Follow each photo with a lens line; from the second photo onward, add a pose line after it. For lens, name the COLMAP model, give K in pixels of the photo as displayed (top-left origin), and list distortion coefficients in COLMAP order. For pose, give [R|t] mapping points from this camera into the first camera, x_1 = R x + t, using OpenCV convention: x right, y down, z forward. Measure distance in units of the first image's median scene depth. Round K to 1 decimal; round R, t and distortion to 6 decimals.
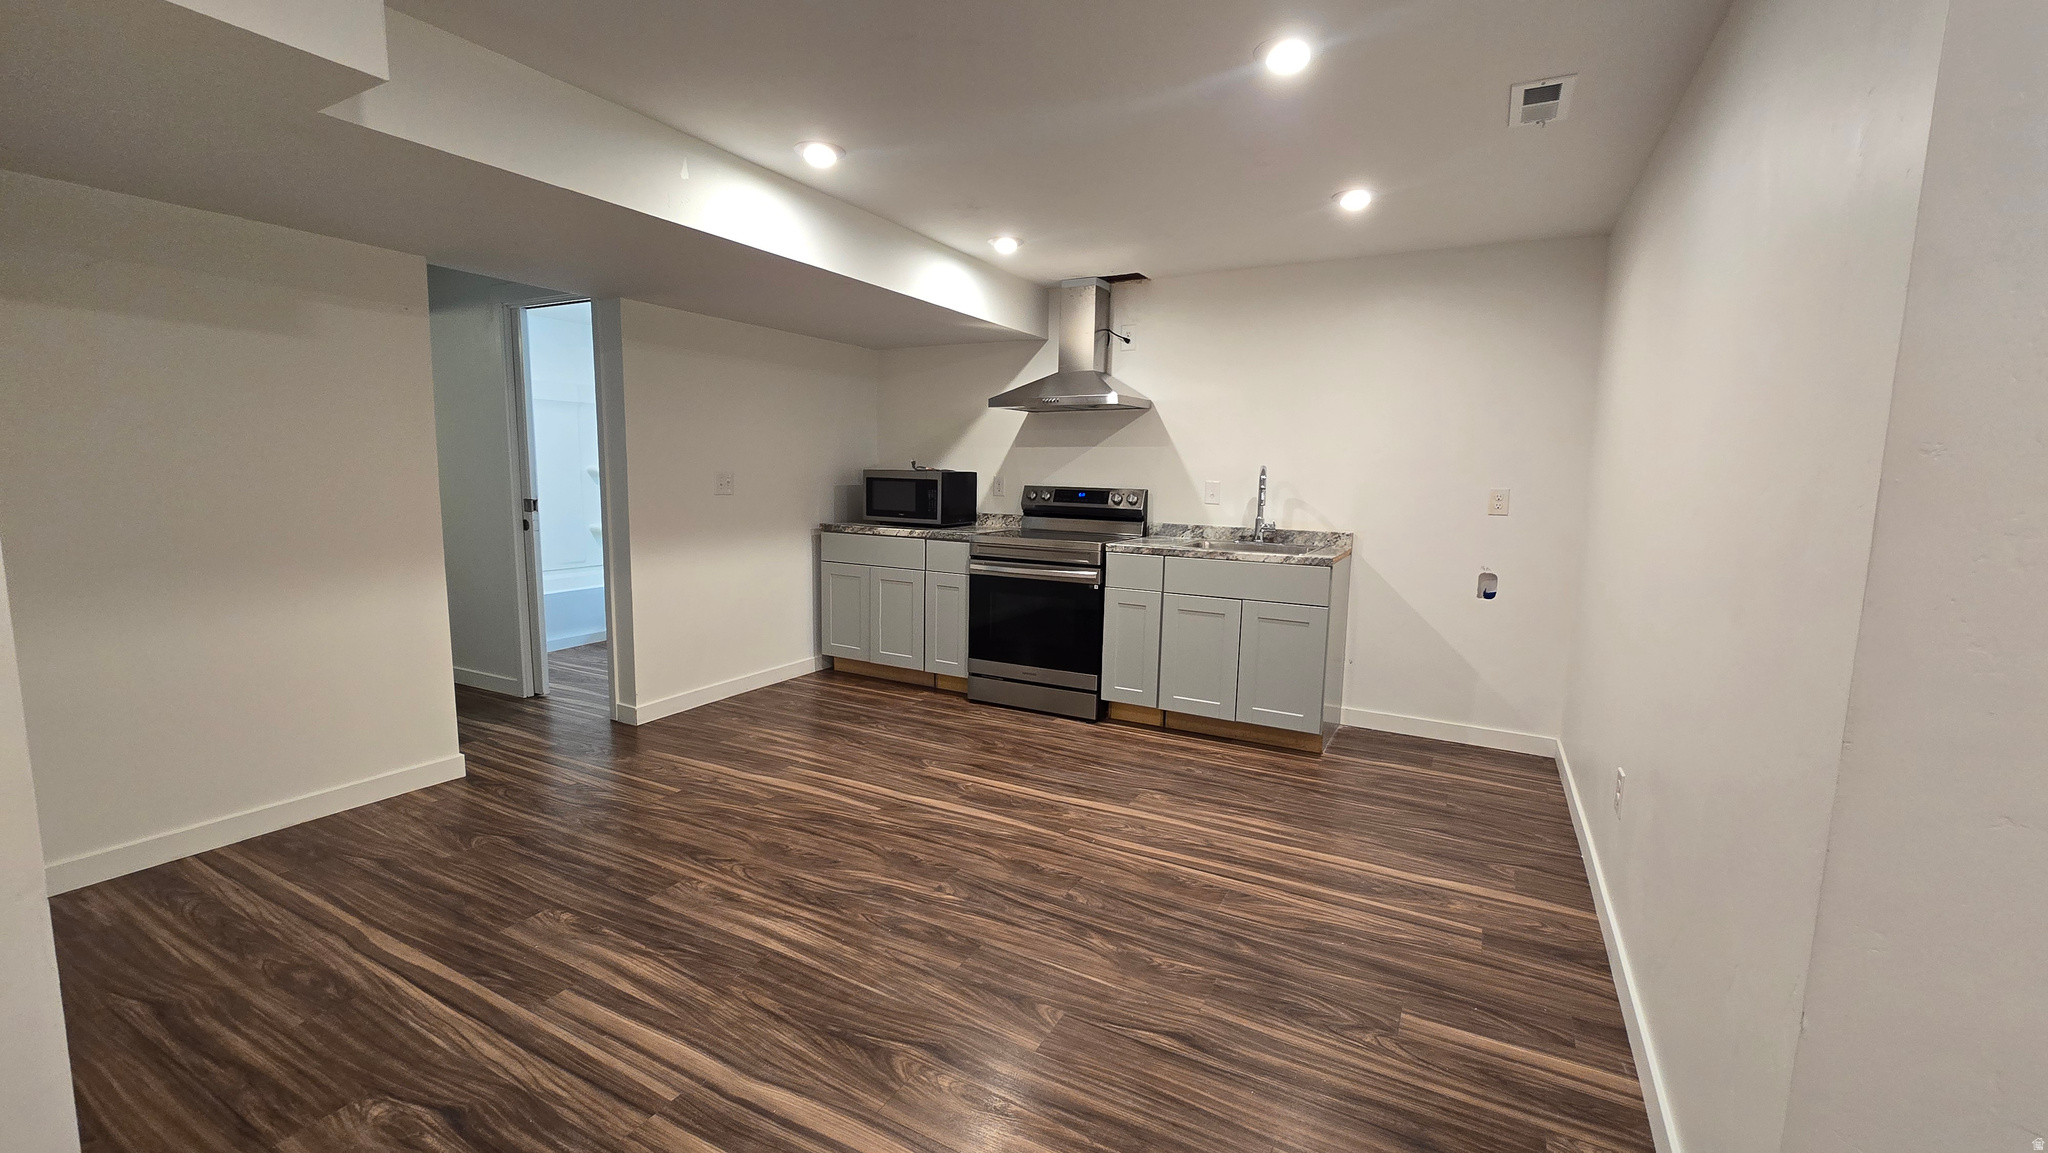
lens RADIAL K [[836.3, 0, 1027.1], [0, 836.3, 571.2], [0, 0, 1]] dist [-0.001012, 0.000391]
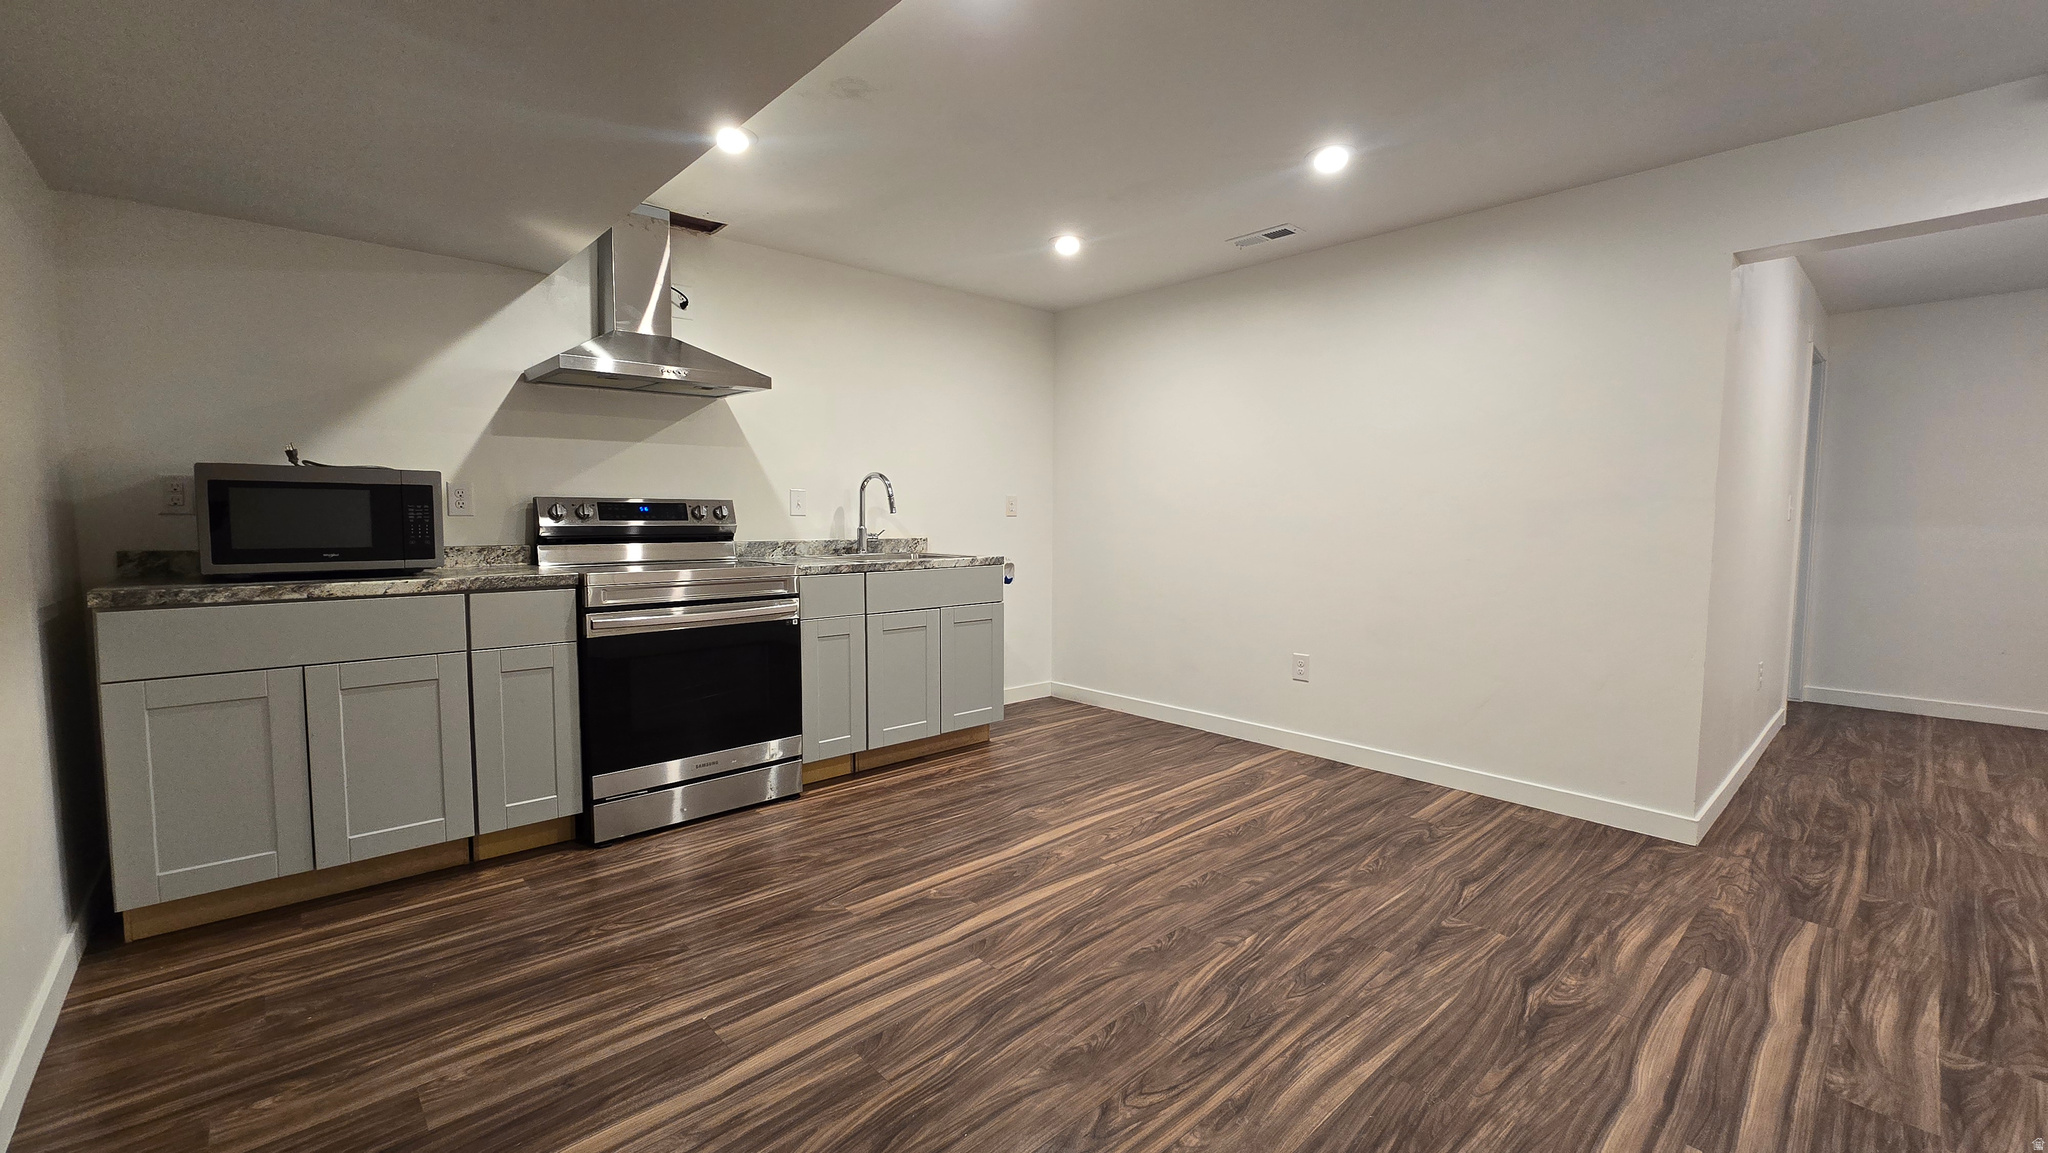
lens RADIAL K [[836.3, 0, 1027.1], [0, 836.3, 571.2], [0, 0, 1]] dist [-0.001012, 0.000391]
pose [[0.320251, -0.083831, 0.943616, -0.632960], [0.117327, 0.991918, 0.048303, -0.043981], [-0.940039, 0.095243, 0.327498, 0.584091]]
